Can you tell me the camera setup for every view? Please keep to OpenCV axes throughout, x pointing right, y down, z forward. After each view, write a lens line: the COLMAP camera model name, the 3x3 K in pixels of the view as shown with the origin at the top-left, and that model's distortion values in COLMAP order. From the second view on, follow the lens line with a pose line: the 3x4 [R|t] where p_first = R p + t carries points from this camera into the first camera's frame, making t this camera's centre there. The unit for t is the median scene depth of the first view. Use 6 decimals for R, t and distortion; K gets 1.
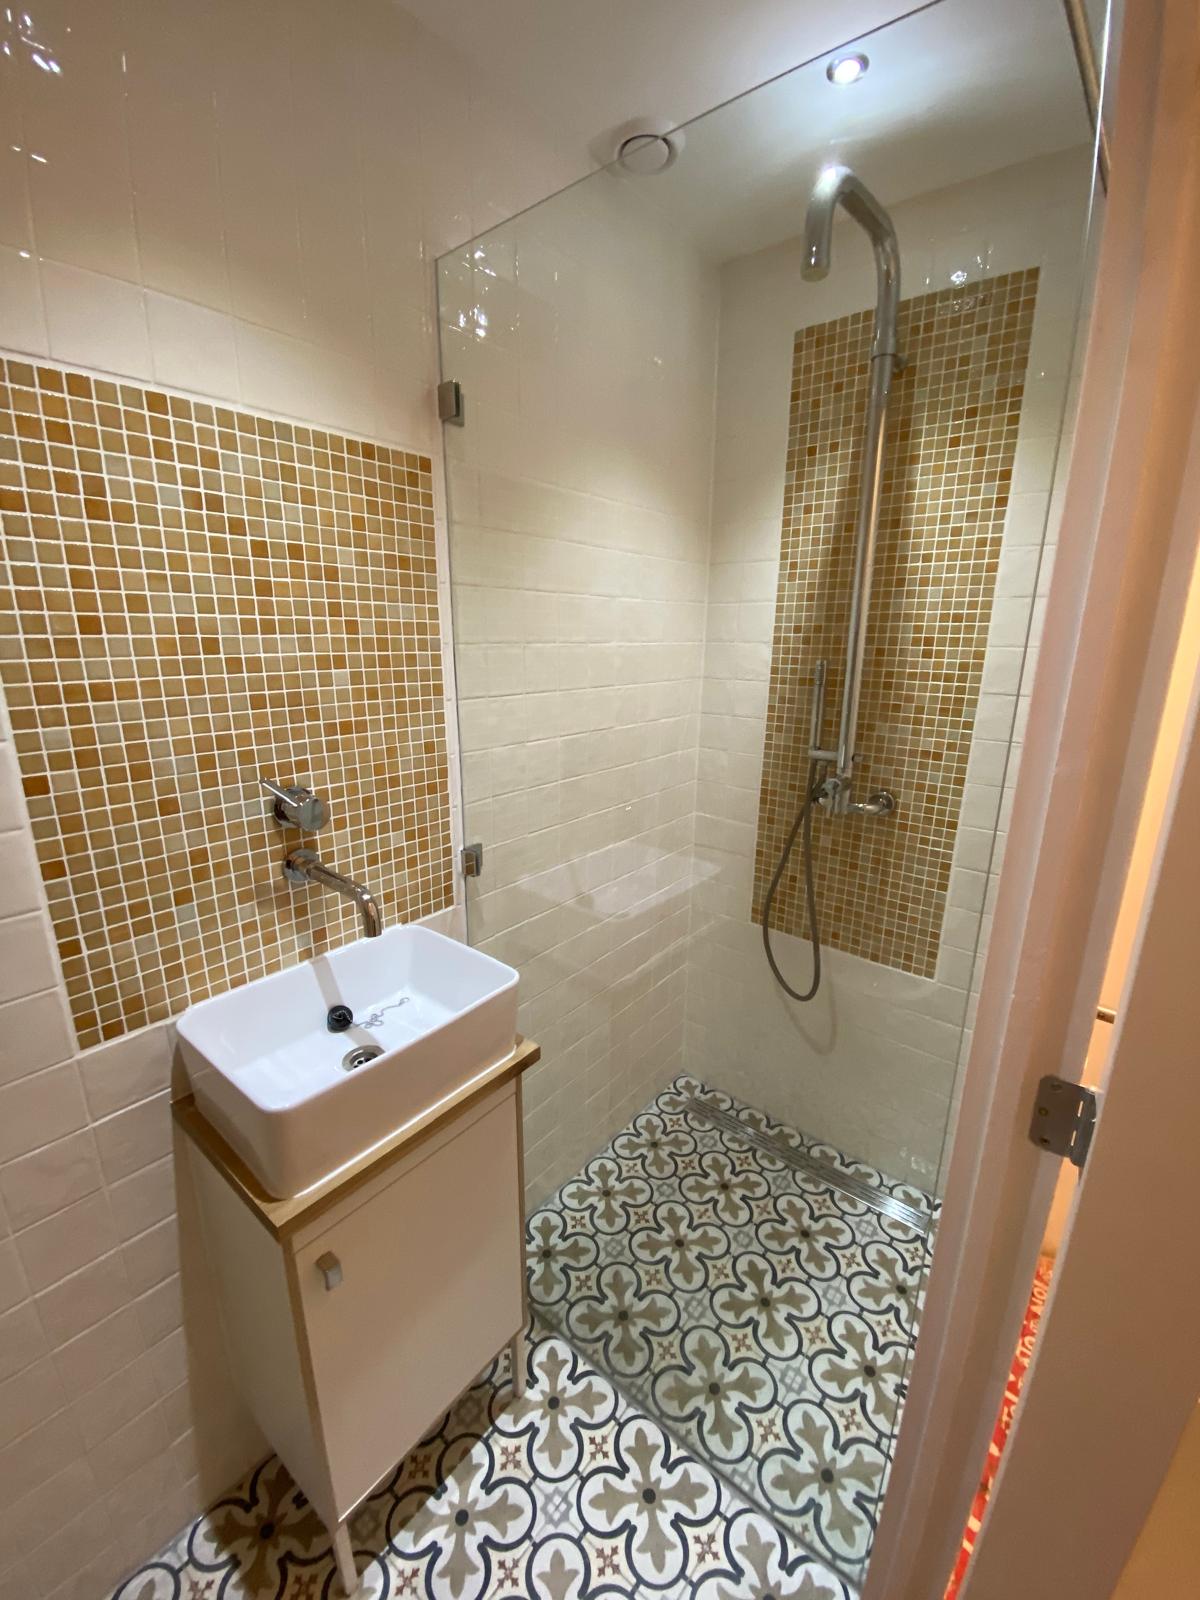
lens RADIAL K [[645.8, 0, 594.3], [0, 645.8, 816.7], [0, 0, 1]] dist [-0.018518, -0.005550]
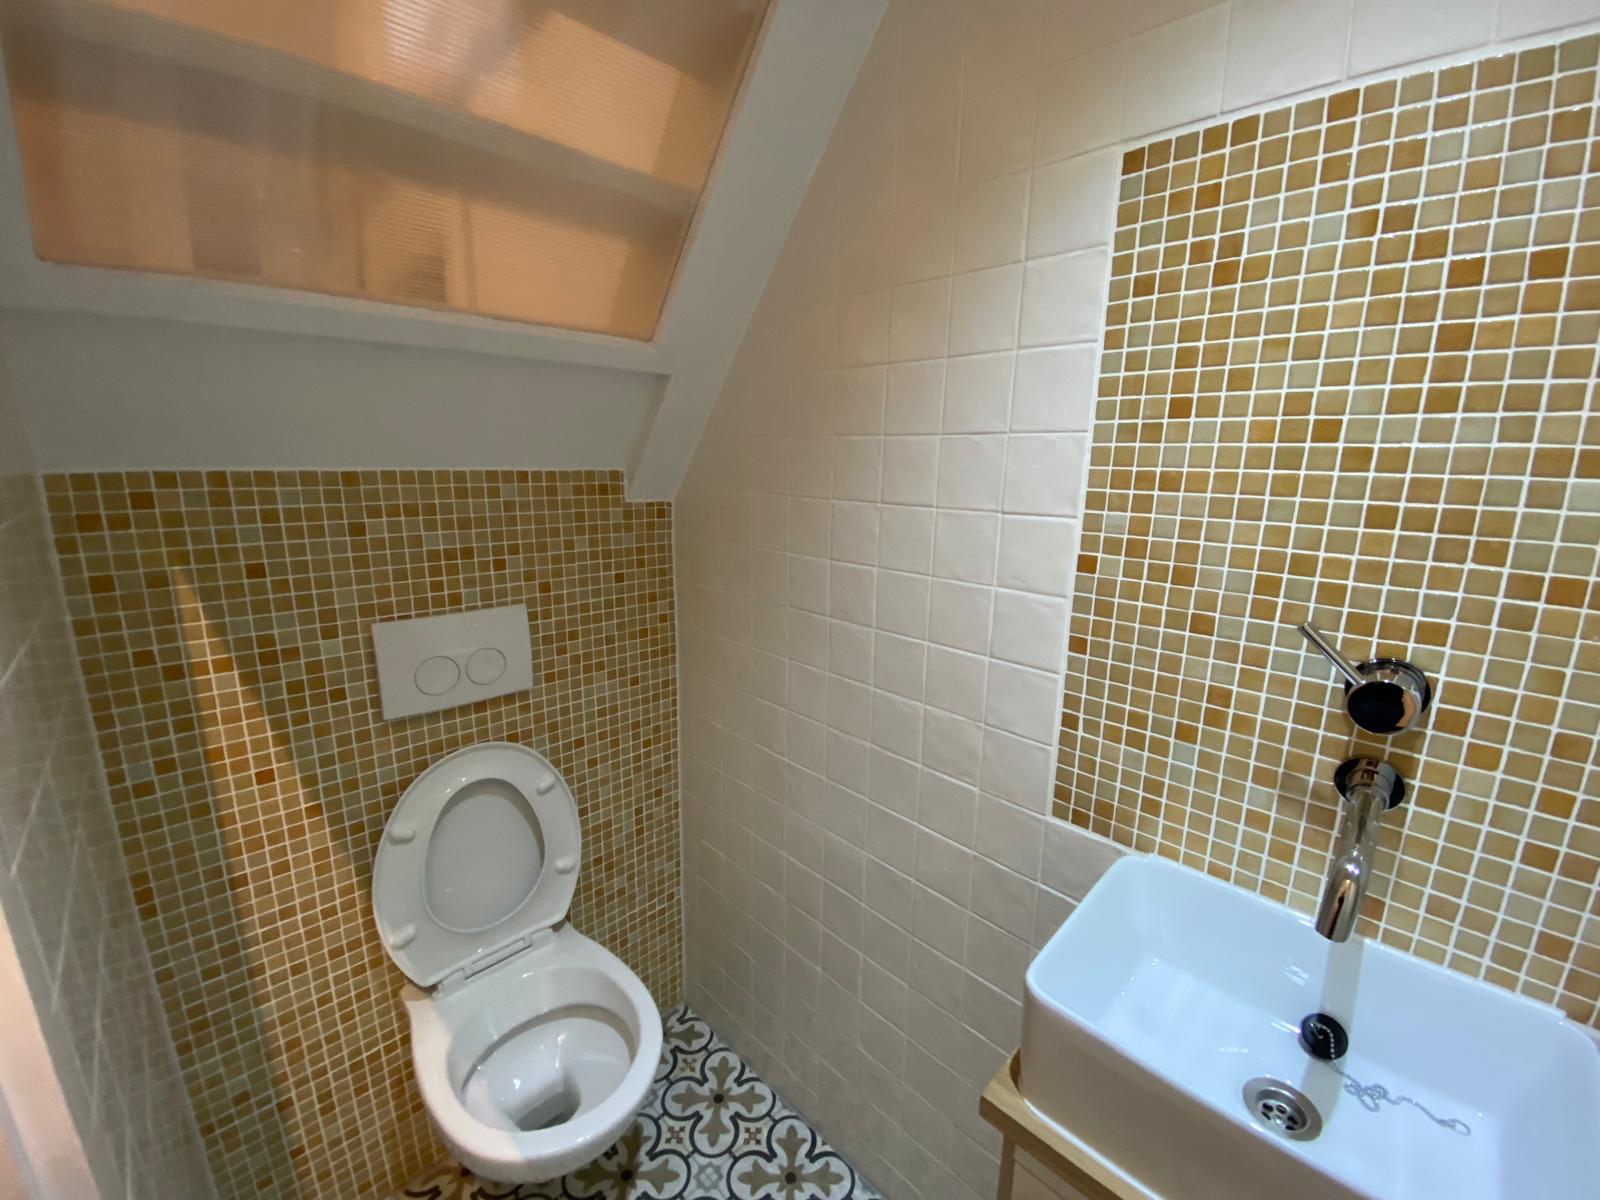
lens RADIAL K [[645.8, 0, 791.5], [0, 645.8, 597.4], [0, 0, 1]] dist [-0.018518, -0.005550]
pose [[-0.117895, 0.210994, -0.970352, 0.194557], [-0.271441, 0.933104, 0.235874, -0.100459], [0.955207, 0.291201, -0.052736, 0.530189]]
